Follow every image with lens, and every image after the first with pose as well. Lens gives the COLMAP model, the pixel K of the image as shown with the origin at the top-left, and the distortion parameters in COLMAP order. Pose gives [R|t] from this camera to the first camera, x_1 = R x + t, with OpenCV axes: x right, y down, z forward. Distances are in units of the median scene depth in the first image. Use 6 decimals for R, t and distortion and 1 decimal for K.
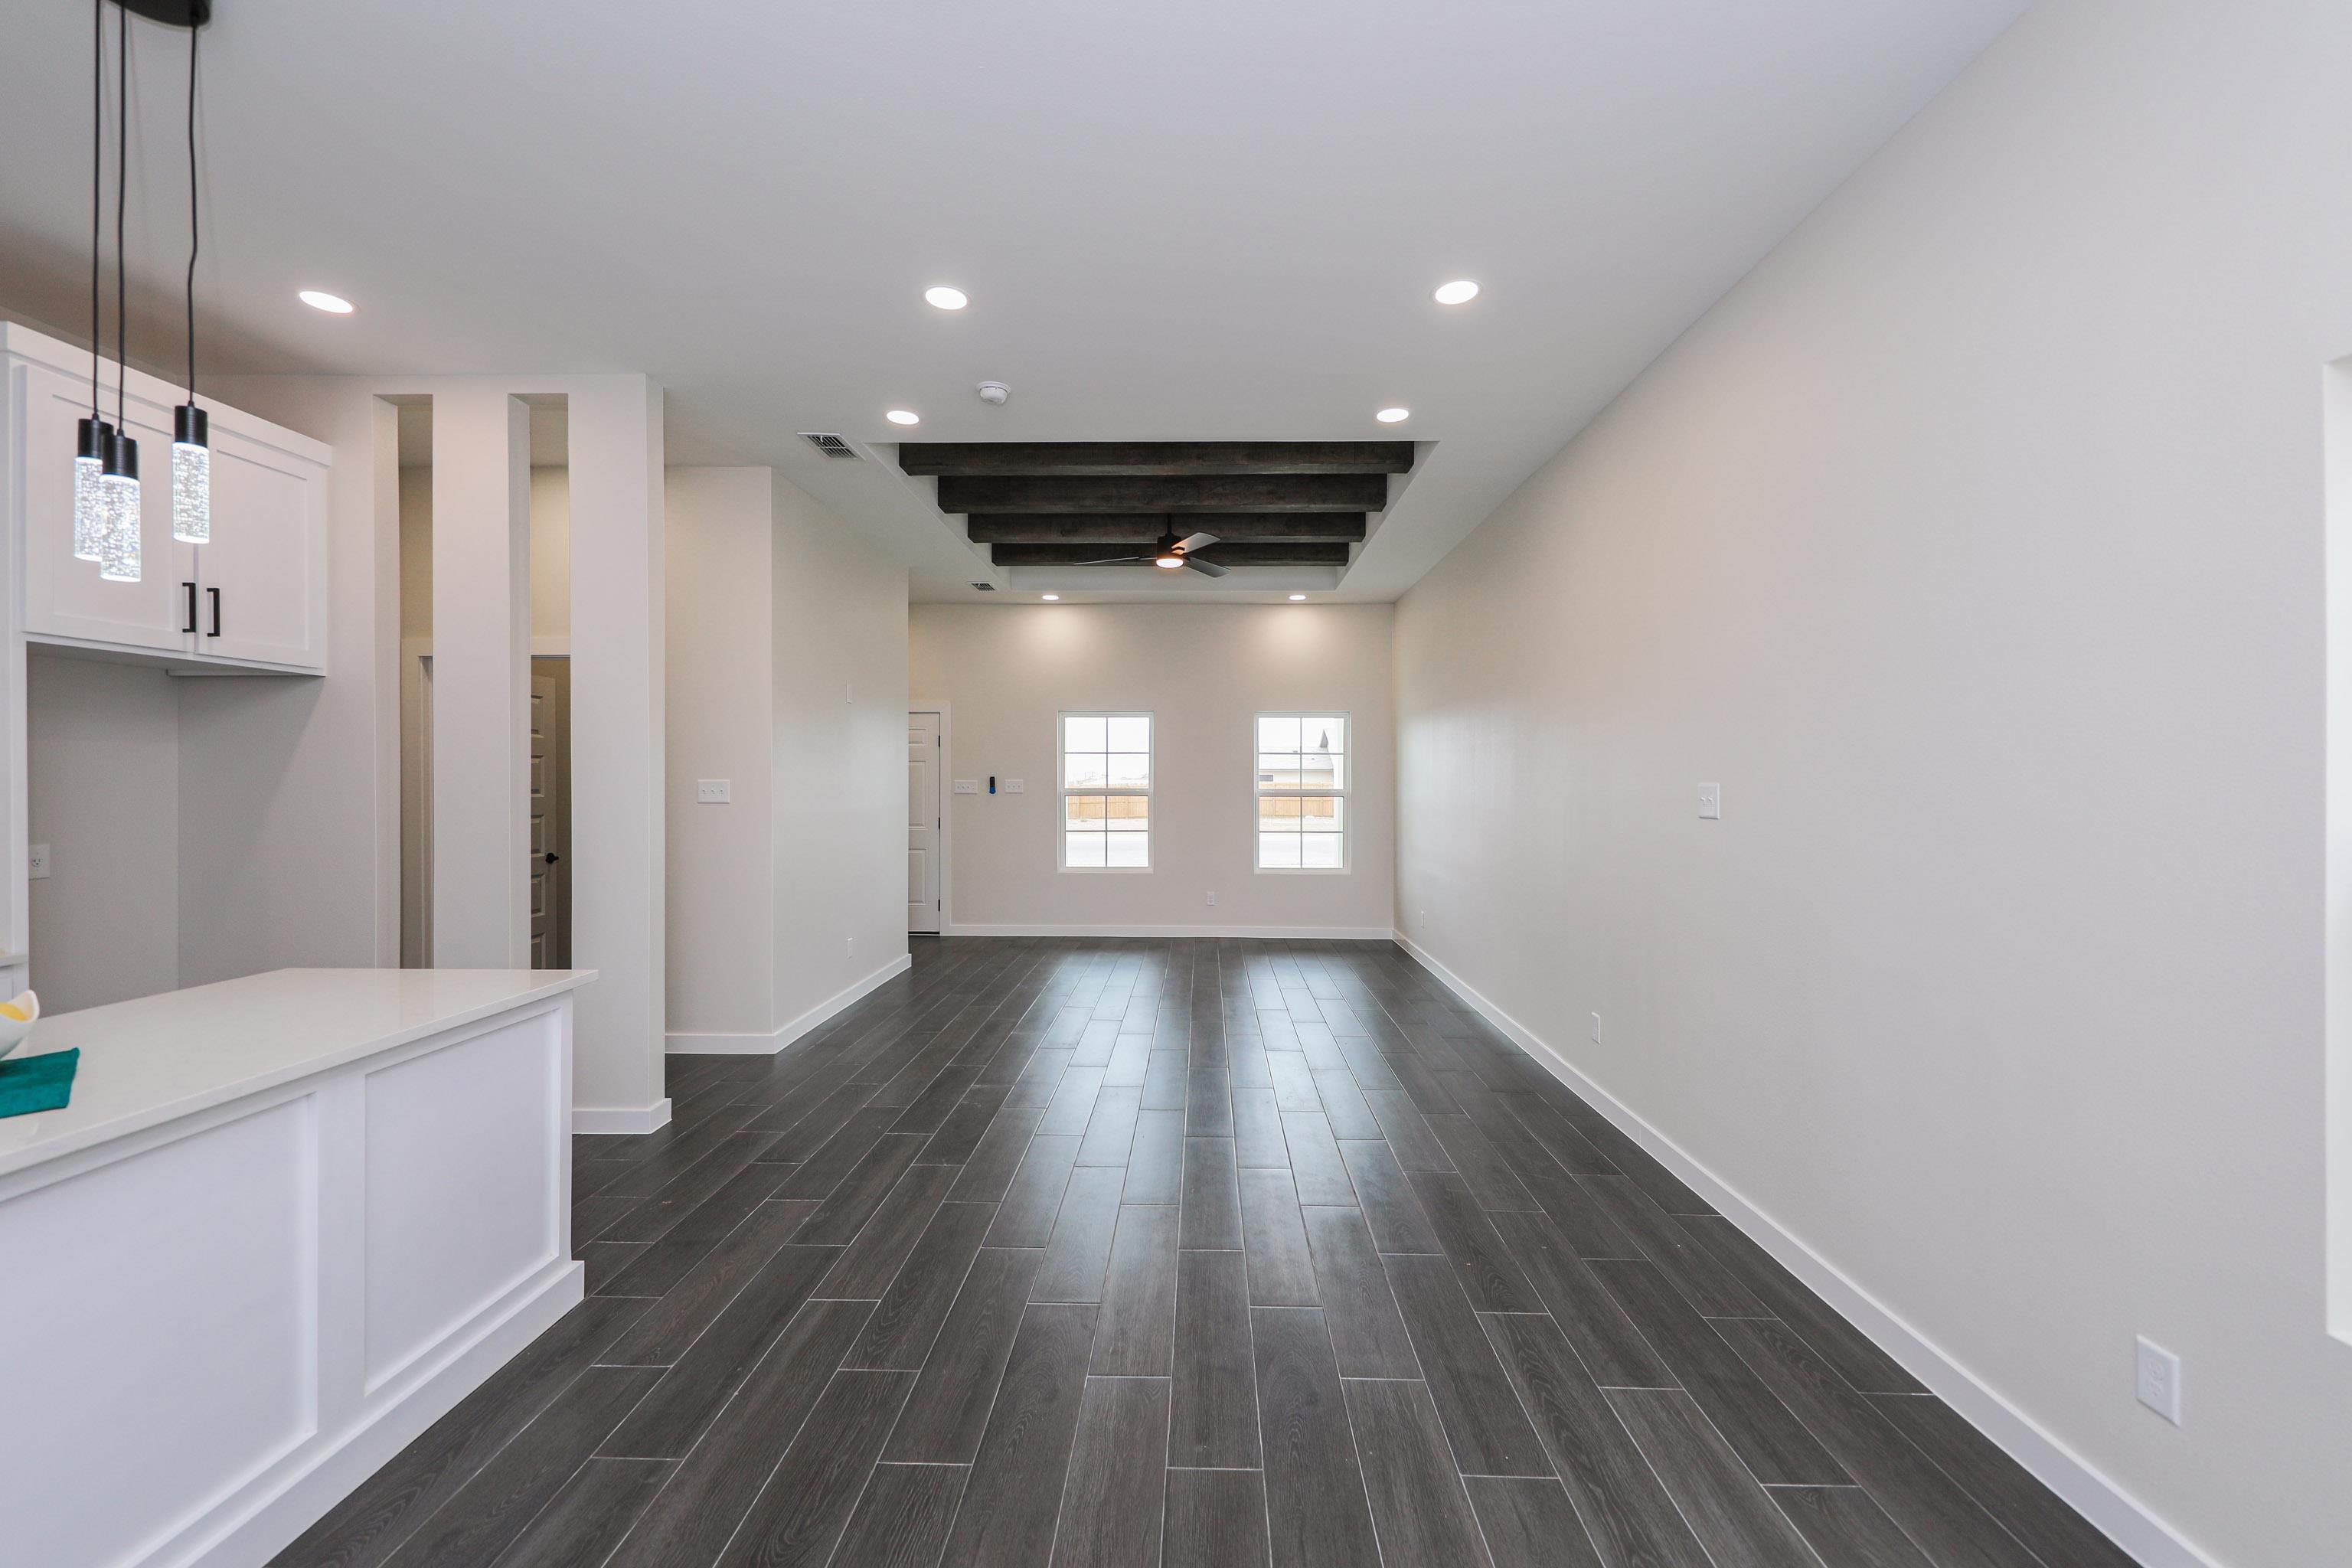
lens RADIAL K [[941.0, 0, 1173.3], [0, 941.0, 784.6], [0, 0, 1]] dist [0.014534, -0.006132]
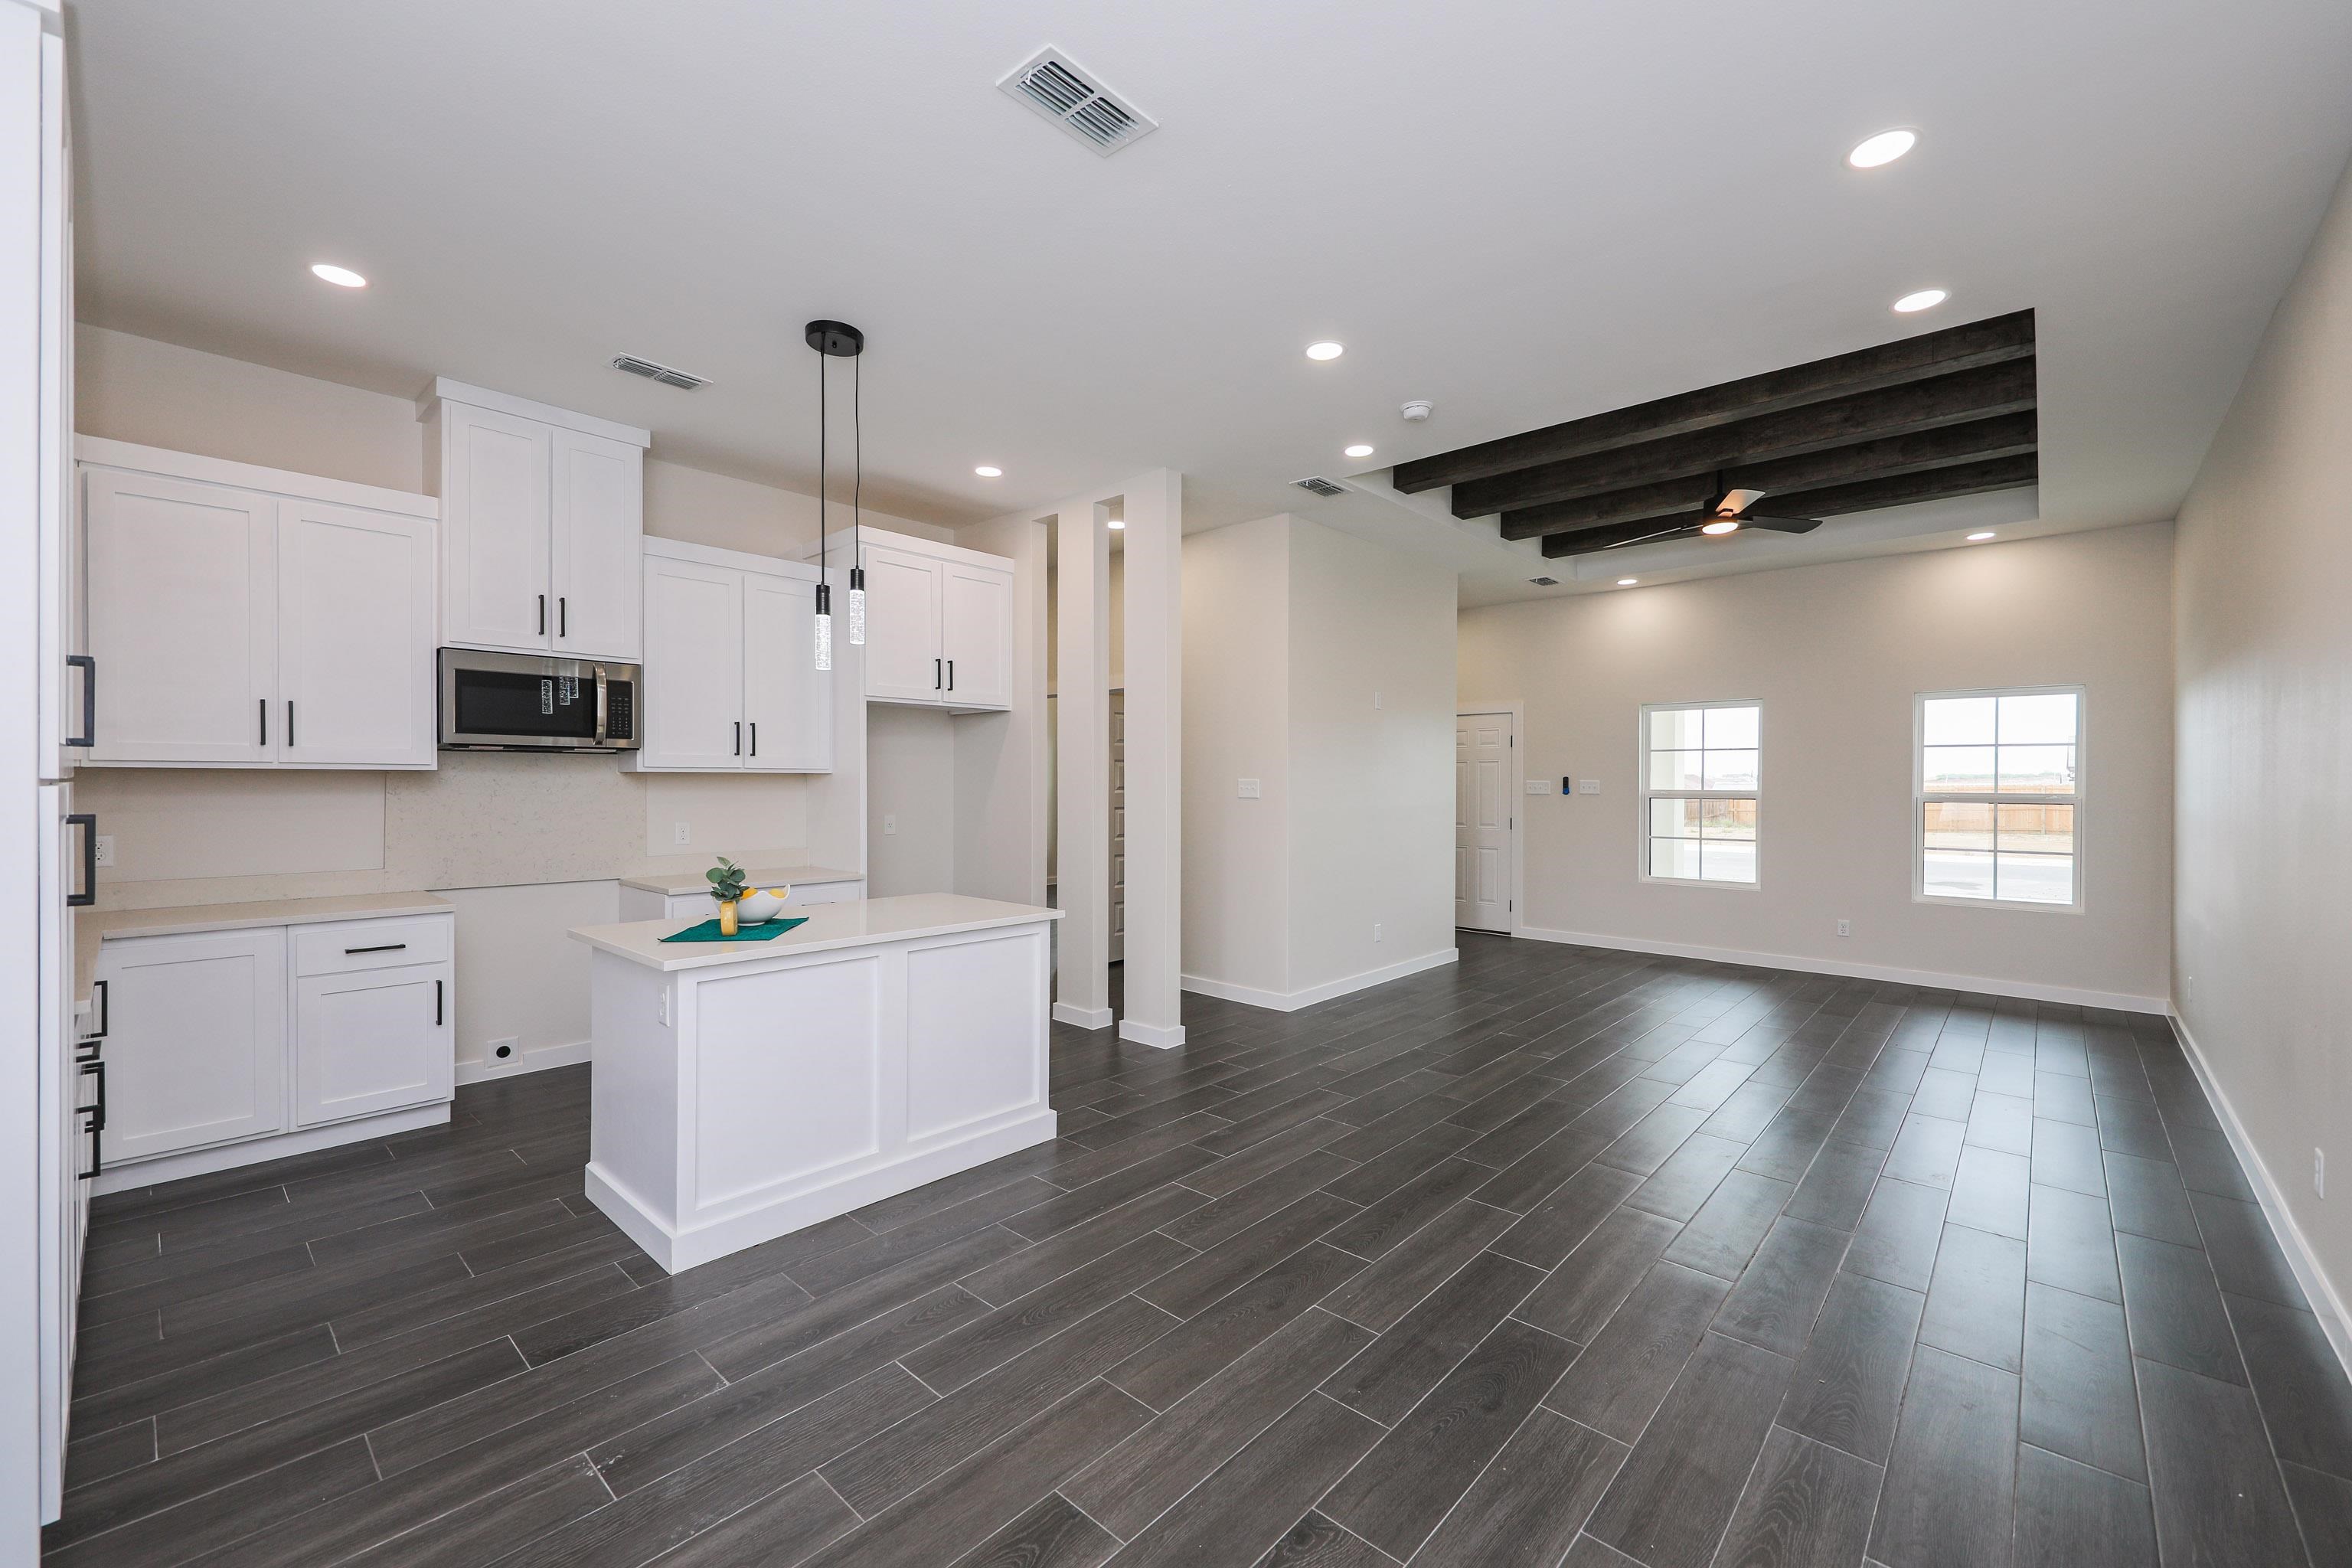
lens RADIAL K [[941.0, 0, 1170.9], [0, 941.0, 791.1], [0, 0, 1]] dist [0.014534, -0.006132]
pose [[0.754869, 0.008924, -0.655815, 0.342568], [-0.005657, 0.999959, 0.007096, 0.003805], [0.655851, -0.001647, 0.754888, 0.025849]]
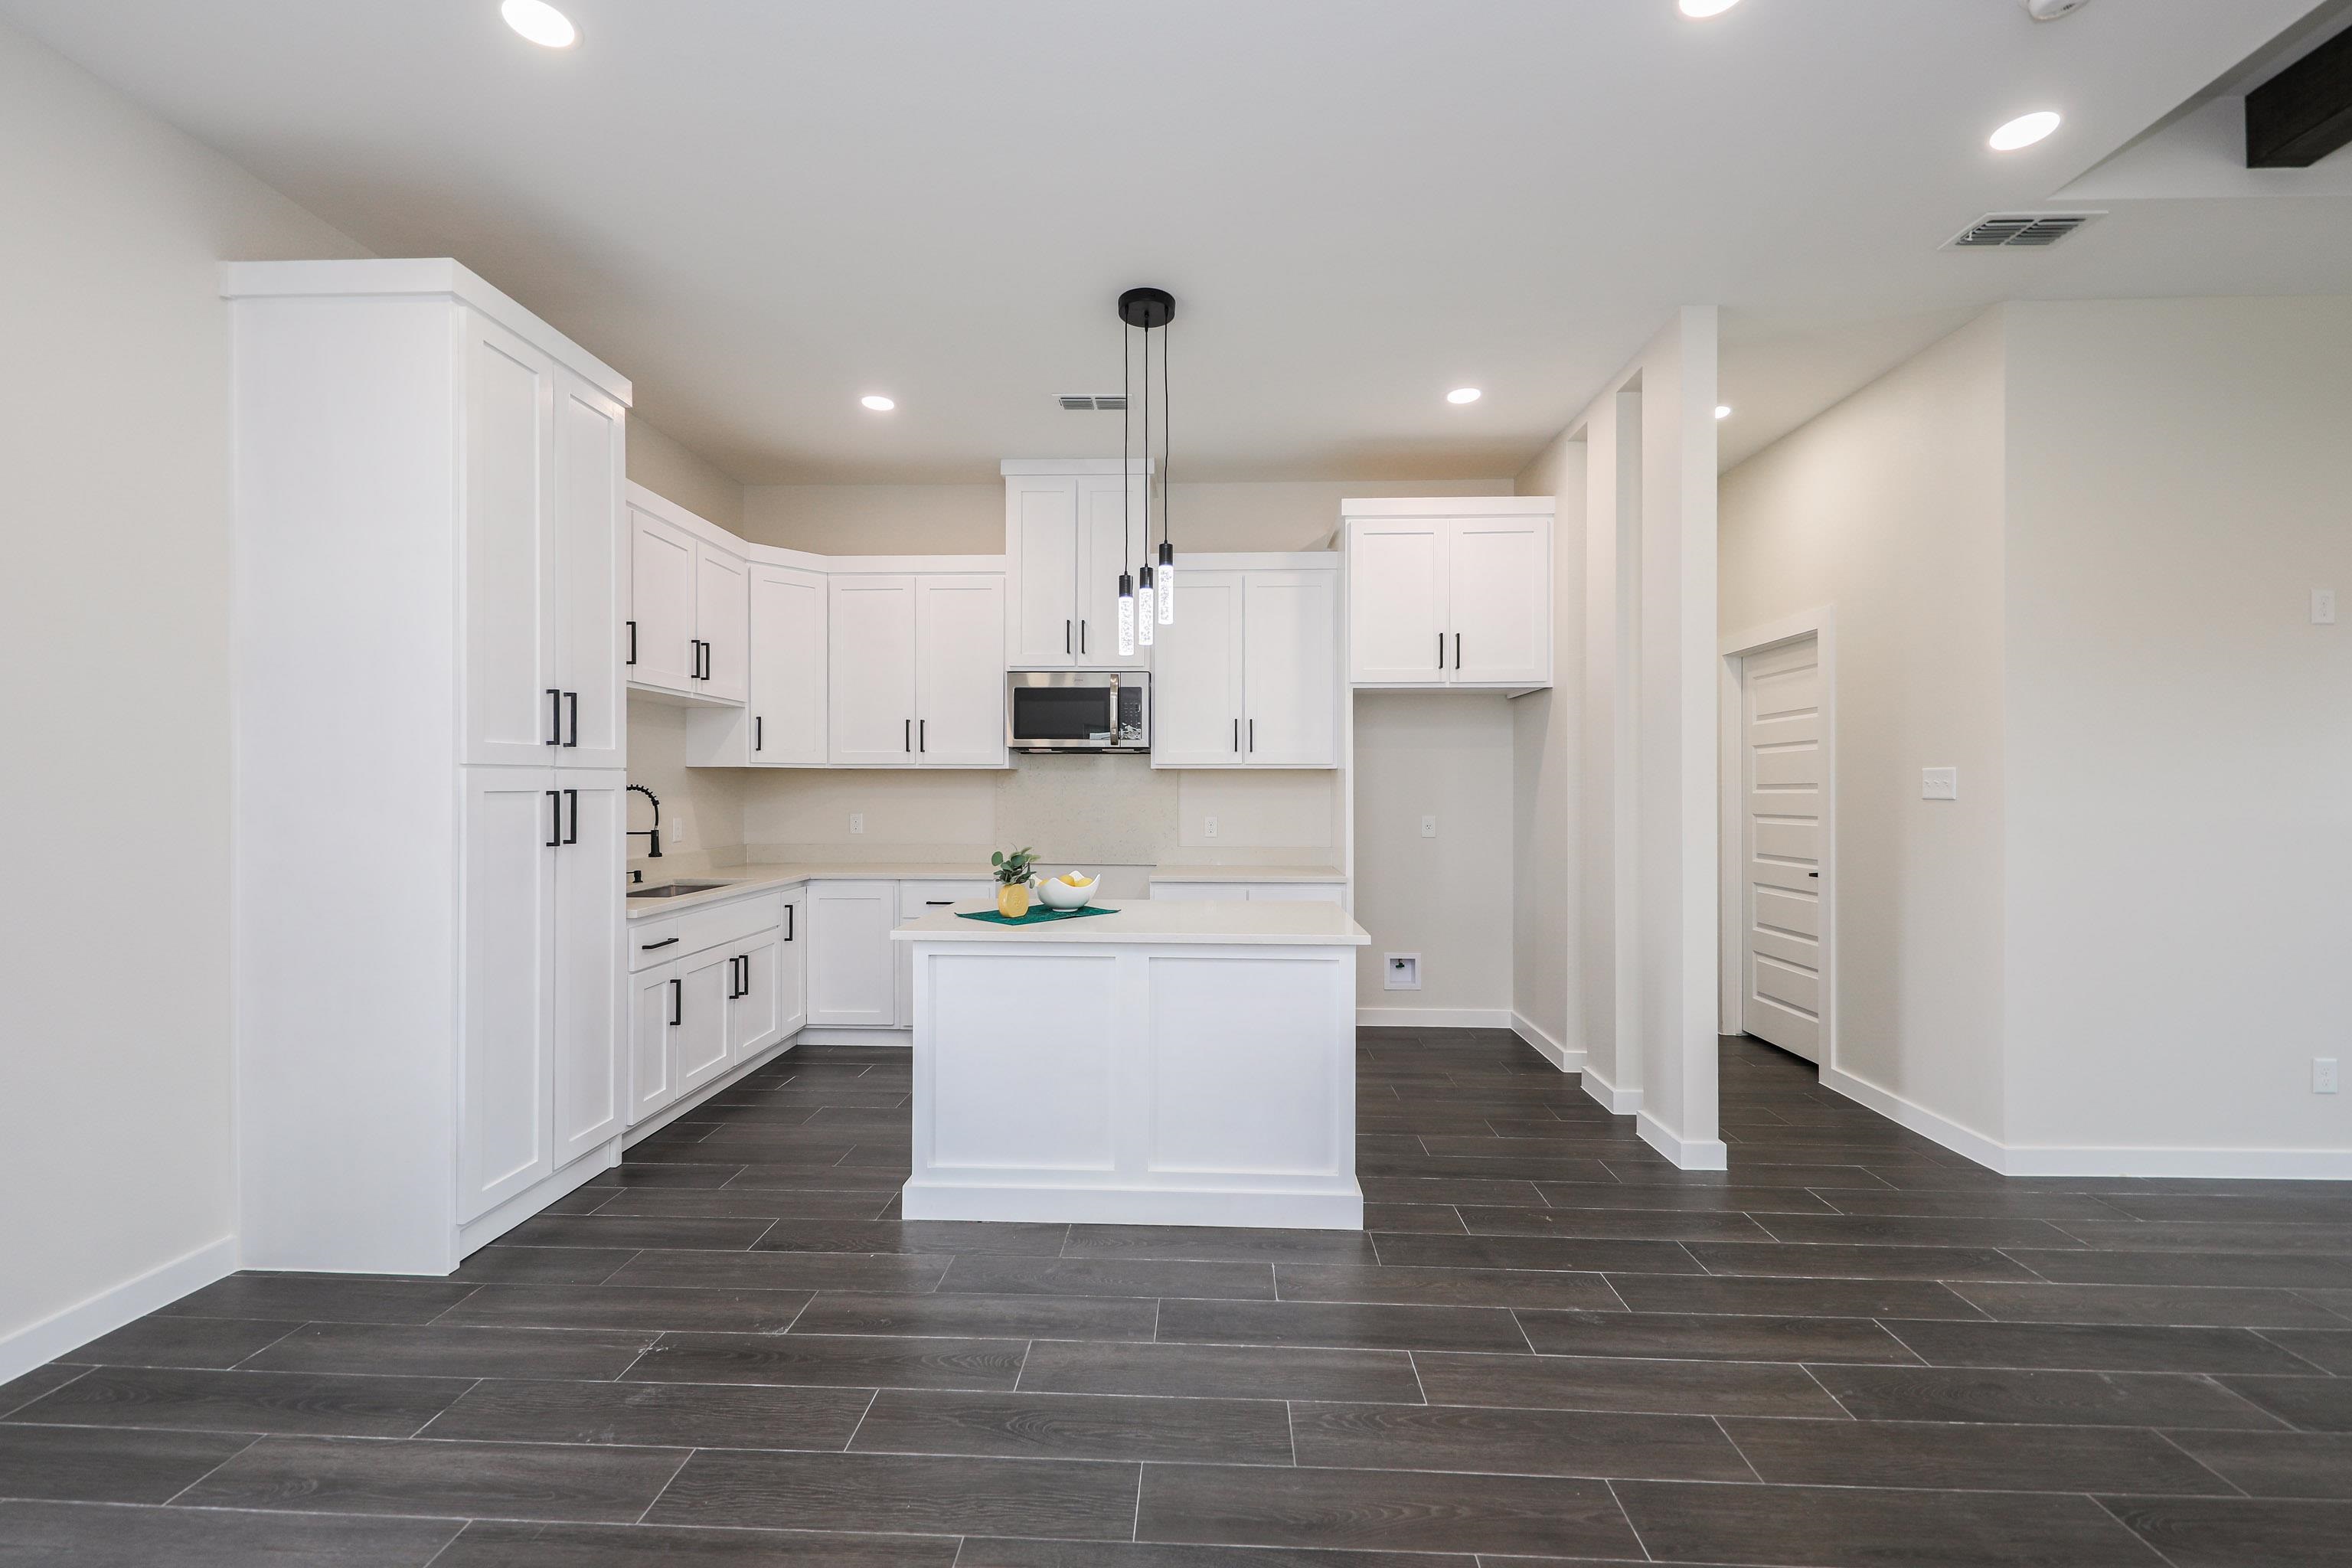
lens RADIAL K [[941.0, 0, 1177.0], [0, 941.0, 794.1], [0, 0, 1]] dist [0.014534, -0.006132]
pose [[-0.009563, 0.007240, -0.999928, 0.374079], [-0.005610, 0.999958, 0.007294, 0.018827], [0.999939, 0.005680, -0.009522, 0.608289]]
